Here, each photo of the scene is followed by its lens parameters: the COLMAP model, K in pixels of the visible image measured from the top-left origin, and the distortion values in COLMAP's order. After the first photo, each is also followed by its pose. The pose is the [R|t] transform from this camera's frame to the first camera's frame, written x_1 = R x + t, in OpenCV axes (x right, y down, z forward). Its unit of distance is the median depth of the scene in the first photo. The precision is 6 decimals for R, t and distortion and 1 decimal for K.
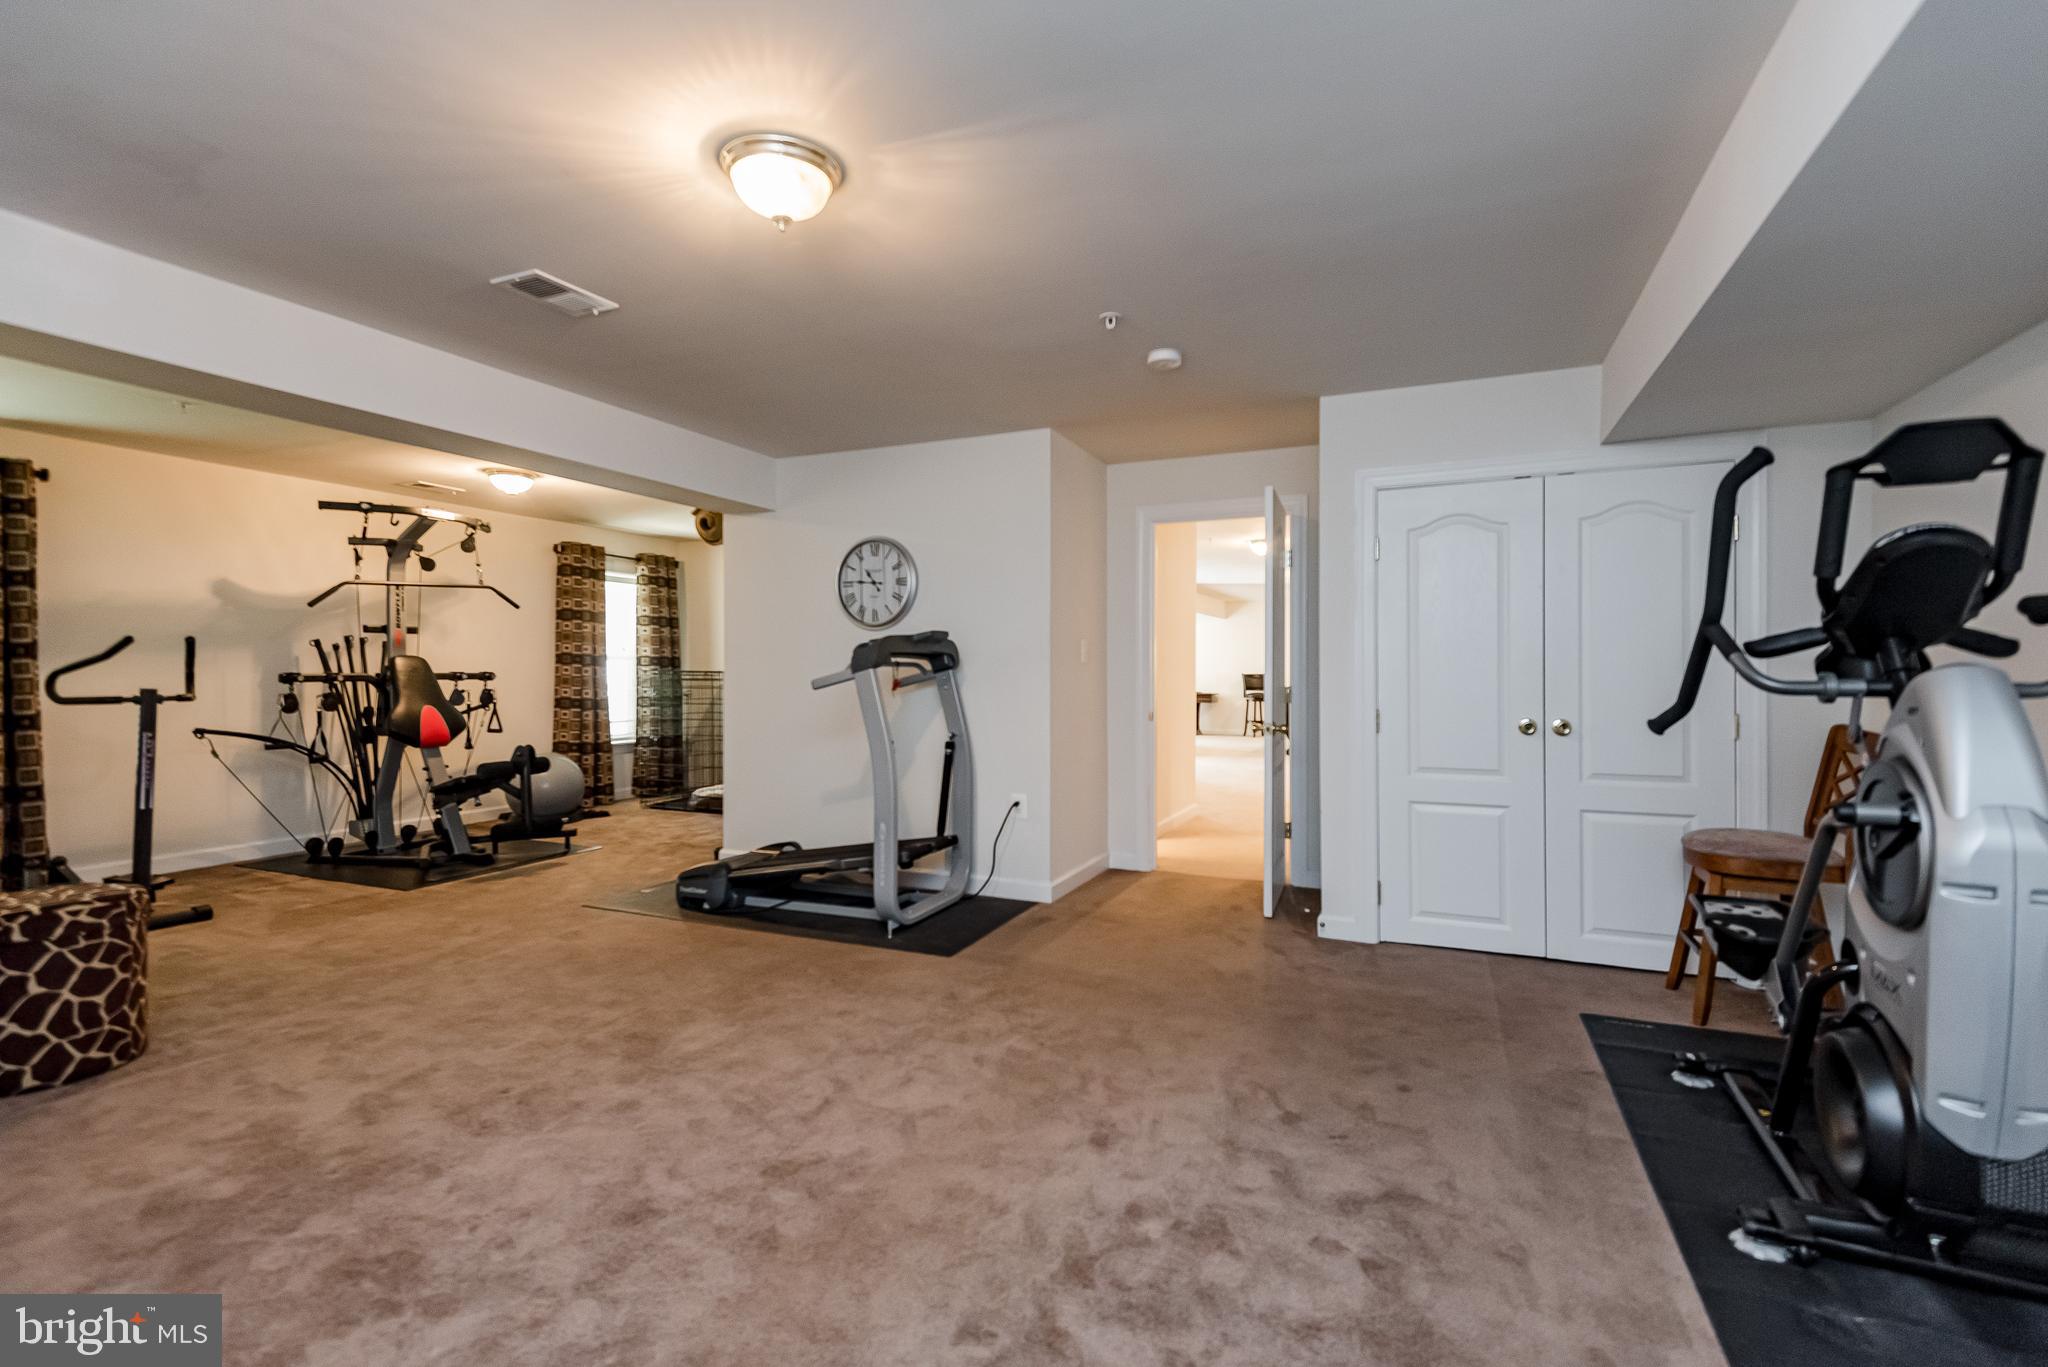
lens RADIAL K [[926.3, 0, 1021.7], [0, 926.3, 669.7], [0, 0, 1]] dist [0.019645, -0.000442]
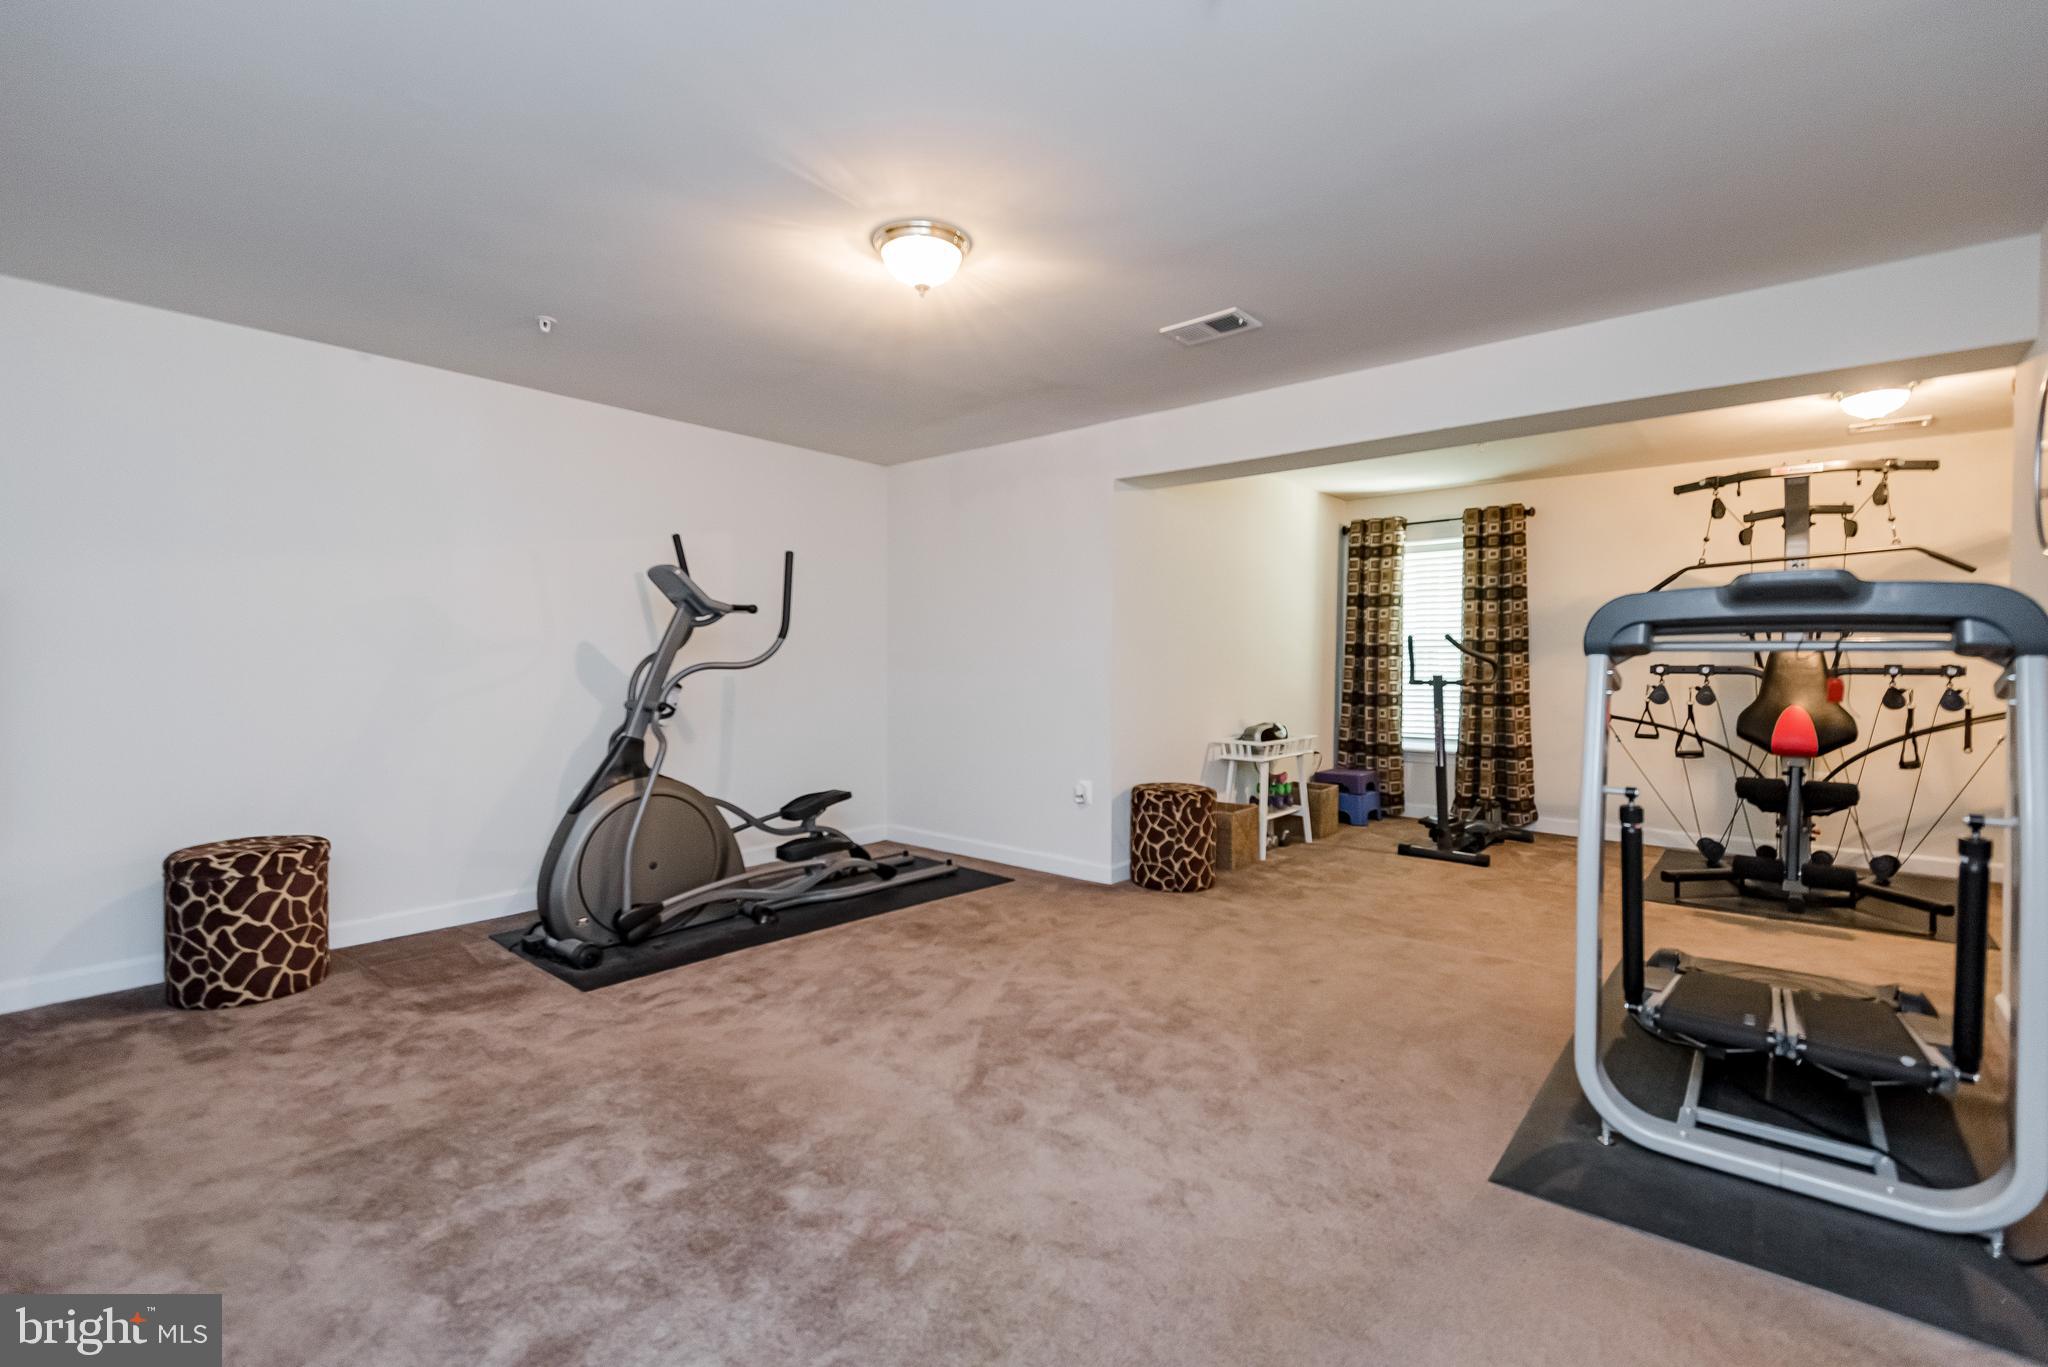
lens RADIAL K [[916.2, 0, 1024.0], [0, 916.2, 683.5], [0, 0, 1]] dist [-0.001892, -0.000277]
pose [[-0.269831, 0.018814, -0.962724, 0.485609], [-0.008071, 0.999730, 0.021799, 0.011393], [0.962874, 0.013653, -0.269606, 0.855677]]
